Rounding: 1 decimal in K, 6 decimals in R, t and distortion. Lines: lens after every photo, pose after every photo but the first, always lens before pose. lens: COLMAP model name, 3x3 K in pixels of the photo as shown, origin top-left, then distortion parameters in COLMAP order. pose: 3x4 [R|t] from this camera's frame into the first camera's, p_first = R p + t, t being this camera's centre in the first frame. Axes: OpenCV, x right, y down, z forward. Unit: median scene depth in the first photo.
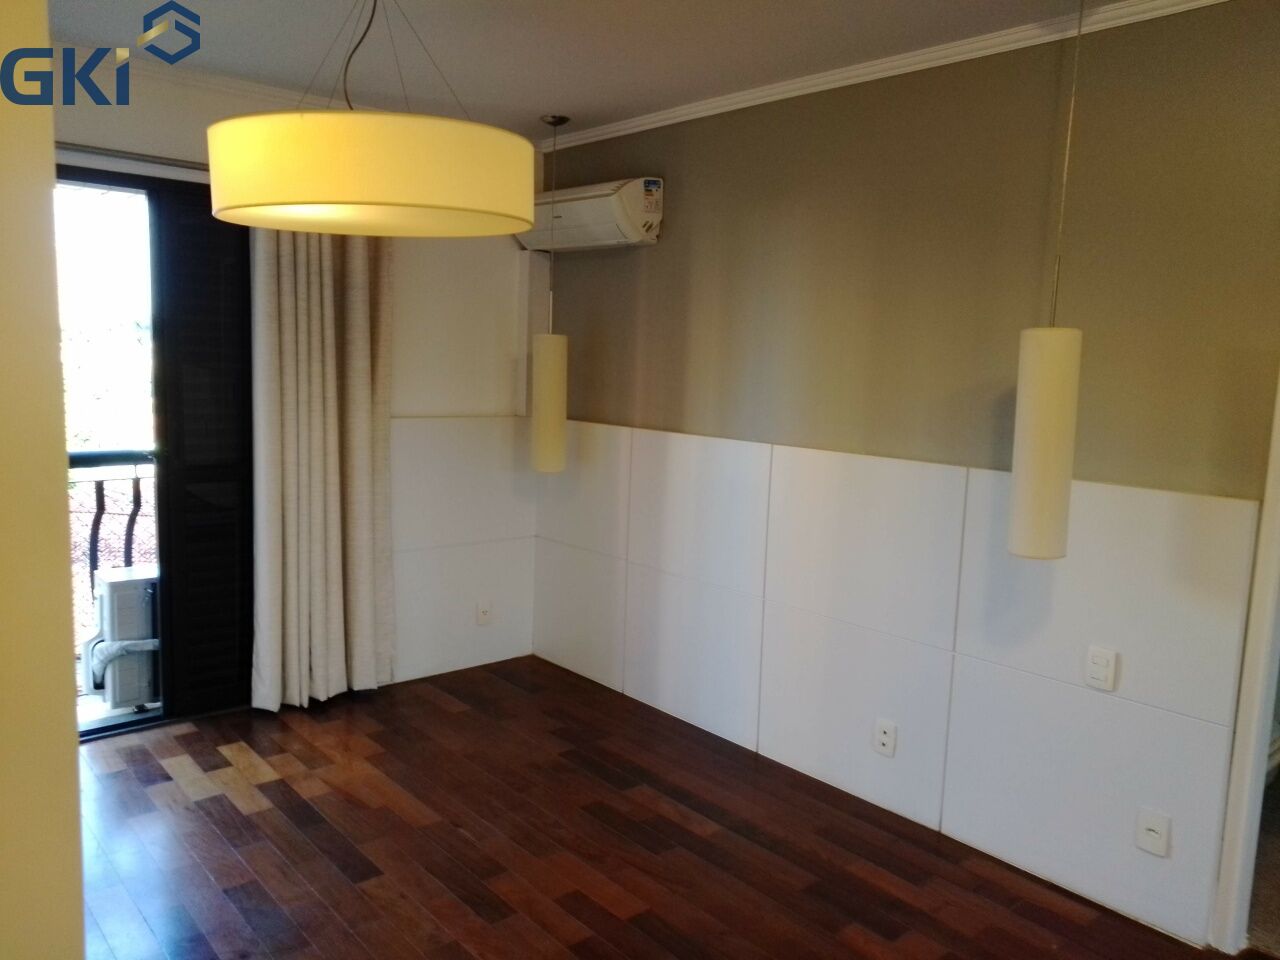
lens RADIAL K [[997.1, 0, 644.6], [0, 997.1, 476.8], [0, 0, 1]] dist [0.013205, -0.006248]
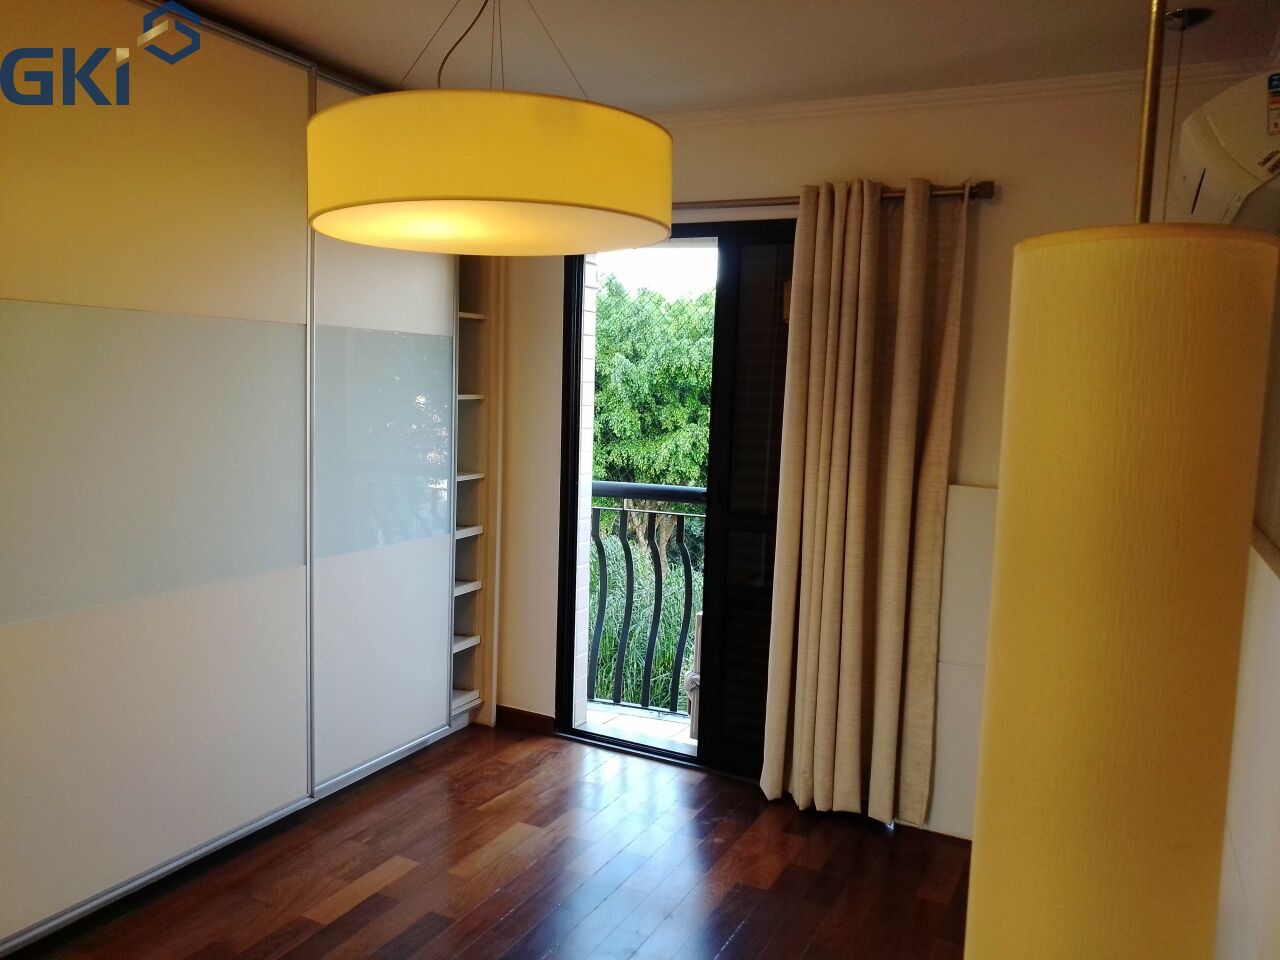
lens RADIAL K [[997.1, 0, 644.6], [0, 997.1, 476.8], [0, 0, 1]] dist [0.013205, -0.006248]
pose [[0.388571, 0.071792, -0.918618, 0.394525], [-0.148183, 0.988852, 0.014600, -0.045576], [0.909425, 0.130451, 0.394877, 0.532919]]
